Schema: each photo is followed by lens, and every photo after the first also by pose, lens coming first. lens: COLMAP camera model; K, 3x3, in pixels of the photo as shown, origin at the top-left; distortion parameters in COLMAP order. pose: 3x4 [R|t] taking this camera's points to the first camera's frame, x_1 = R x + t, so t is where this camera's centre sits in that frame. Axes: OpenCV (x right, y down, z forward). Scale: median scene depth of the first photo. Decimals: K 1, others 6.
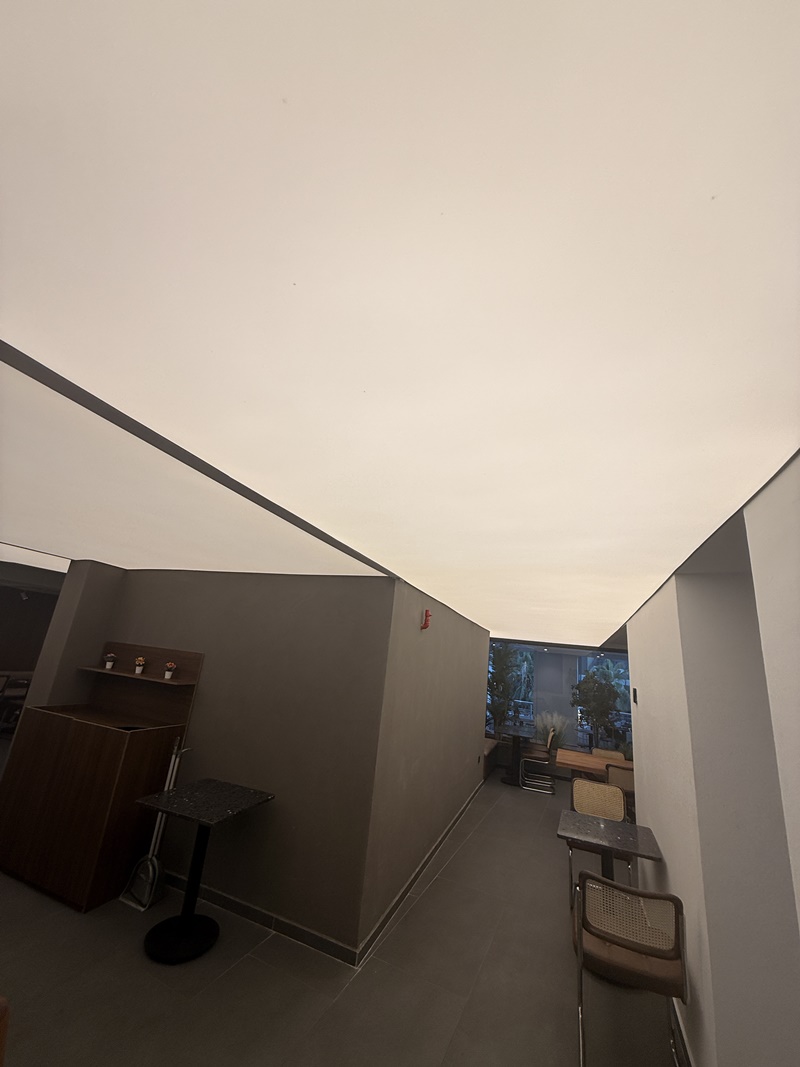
lens RADIAL K [[419.2, 0, 400.0], [0, 419.2, 533.5], [0, 0, 1]] dist [-0.000572, 0.000218]
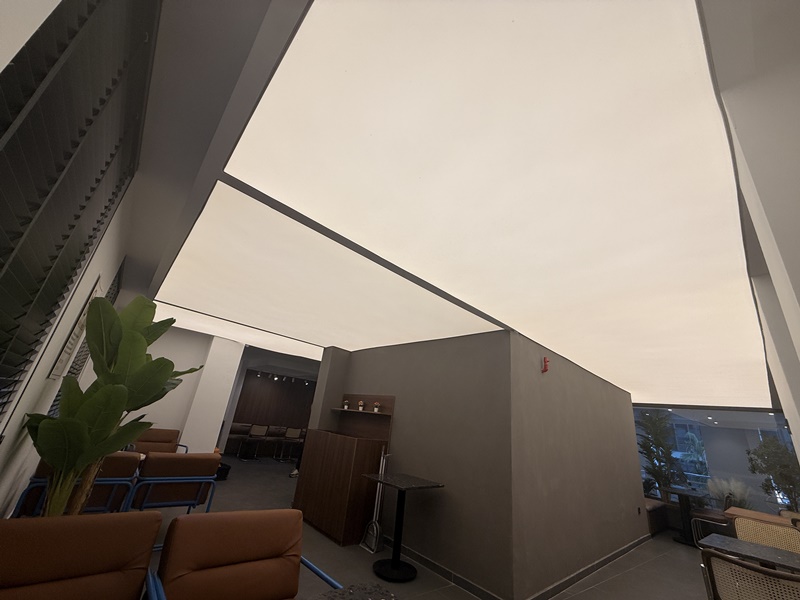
lens RADIAL K [[316.7, 0, 400.0], [0, 316.7, 300.0], [0, 0, 1]] dist [0.000984, 0.000098]
pose [[0.898558, -0.160271, -0.408542, 0.097274], [0.101859, 0.981671, -0.161078, 0.127852], [0.426871, 0.103125, 0.898414, -0.103170]]
